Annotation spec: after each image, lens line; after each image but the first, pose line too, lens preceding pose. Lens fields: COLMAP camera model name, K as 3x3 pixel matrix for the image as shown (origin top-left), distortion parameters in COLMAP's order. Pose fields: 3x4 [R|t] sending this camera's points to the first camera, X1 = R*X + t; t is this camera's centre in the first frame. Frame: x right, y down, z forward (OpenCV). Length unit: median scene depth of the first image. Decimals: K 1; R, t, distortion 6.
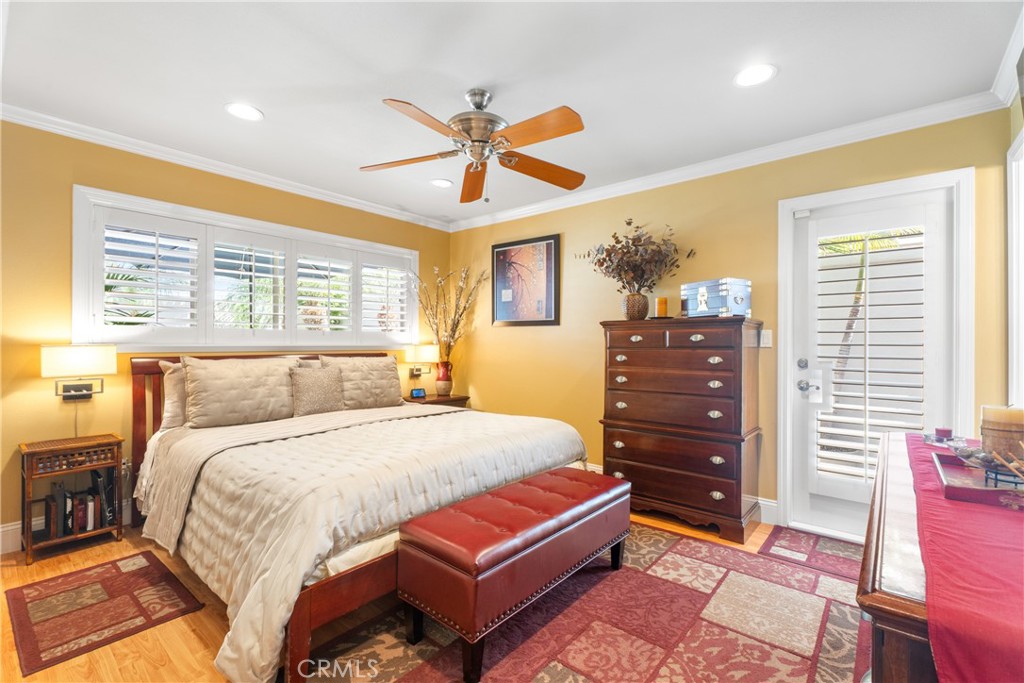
lens RADIAL K [[455.8, 0, 512.9], [0, 455.8, 343.9], [0, 0, 1]] dist [-0.000648, 0.000228]
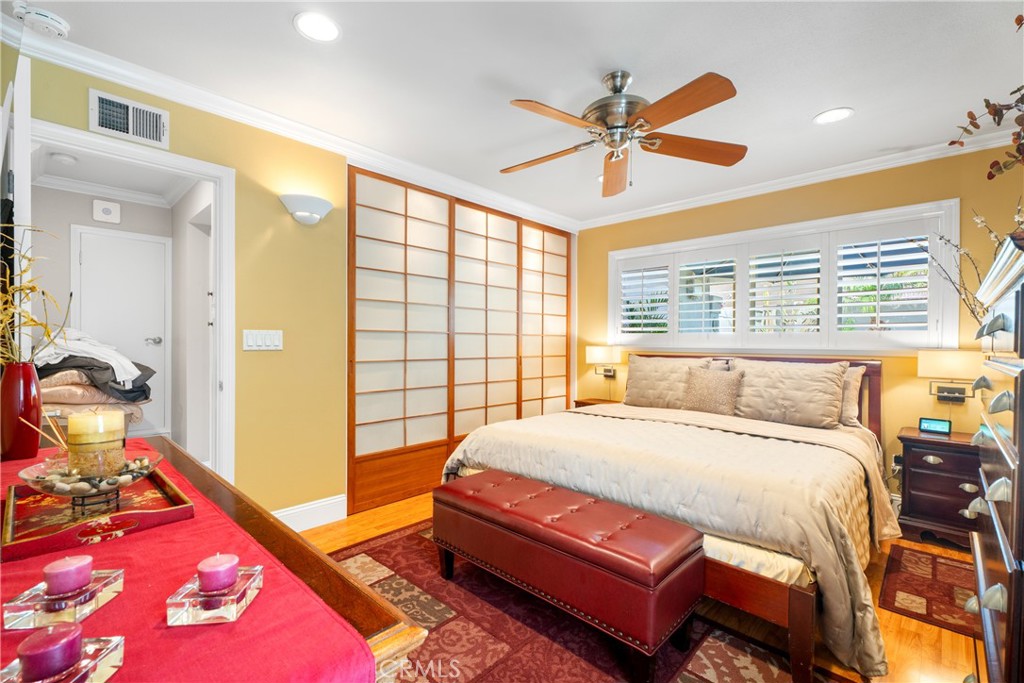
lens RADIAL K [[455.8, 0, 512.9], [0, 455.8, 343.9], [0, 0, 1]] dist [-0.000648, 0.000228]
pose [[-0.064874, 0.001712, -0.997892, 0.593707], [-0.006349, 0.999978, 0.002129, -0.003996], [0.997873, 0.006474, -0.064862, 0.576982]]
